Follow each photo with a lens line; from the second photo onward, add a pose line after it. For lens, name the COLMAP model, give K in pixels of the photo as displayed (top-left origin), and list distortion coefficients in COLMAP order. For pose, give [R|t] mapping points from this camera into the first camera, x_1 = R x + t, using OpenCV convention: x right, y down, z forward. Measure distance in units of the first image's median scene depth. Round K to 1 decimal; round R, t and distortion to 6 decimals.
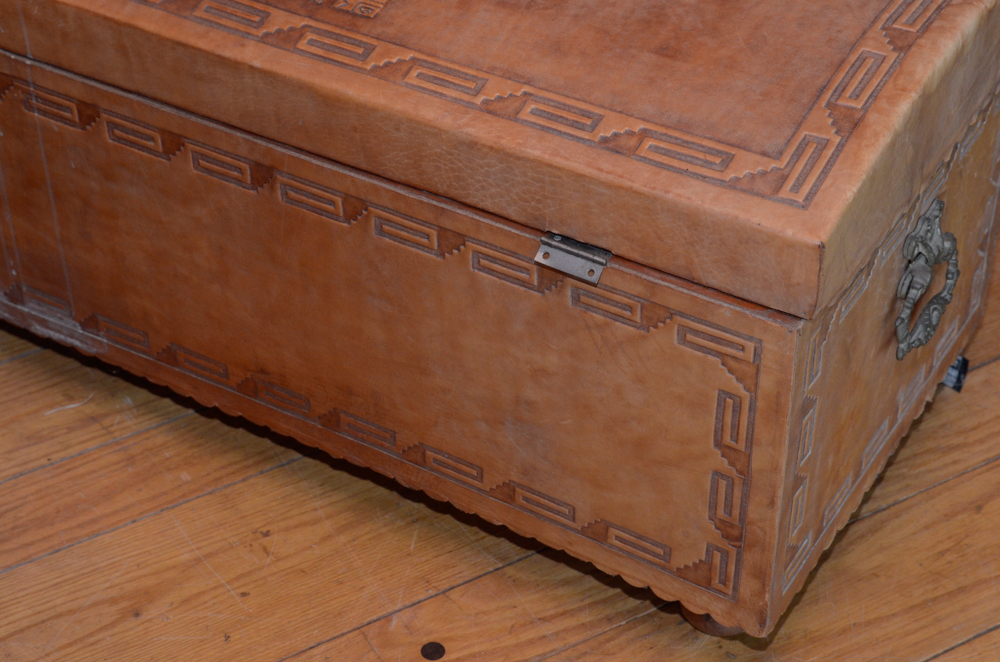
lens RADIAL K [[2432.5, 0, 500.0], [0, 2432.5, 331.0], [0, 0, 1]] dist [0.013695, 0.563114]
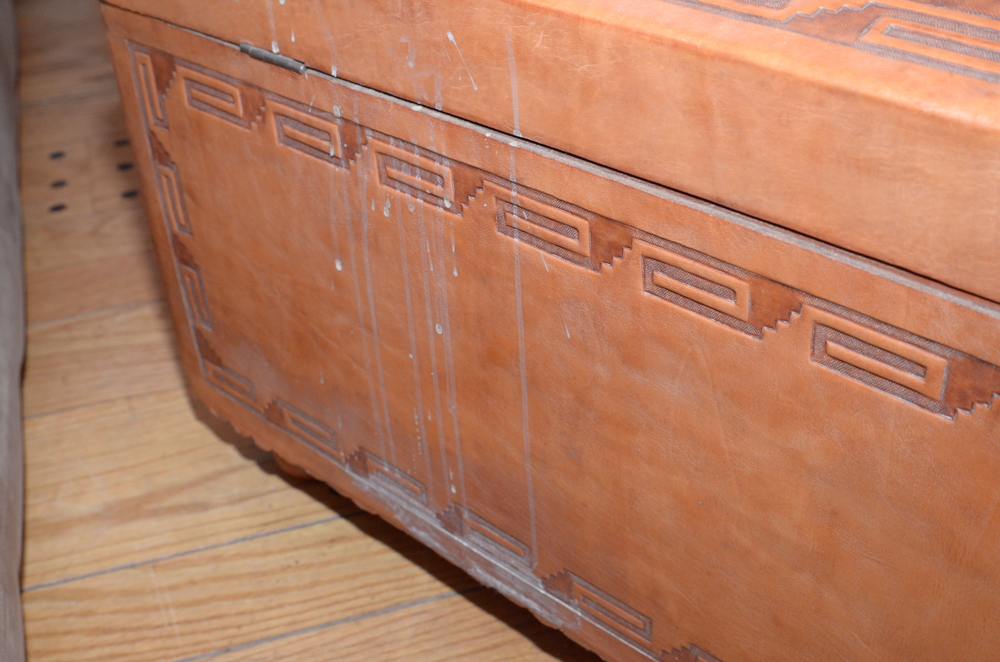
lens RADIAL K [[1194.5, 0, 500.0], [0, 1194.5, 331.0], [0, 0, 1]] dist [-0.026100, -0.035394]
pose [[0.979087, 0.091467, -0.181720, -0.146106], [-0.108782, 0.990189, -0.087702, -0.043942], [0.171915, 0.105636, 0.979432, 0.752201]]
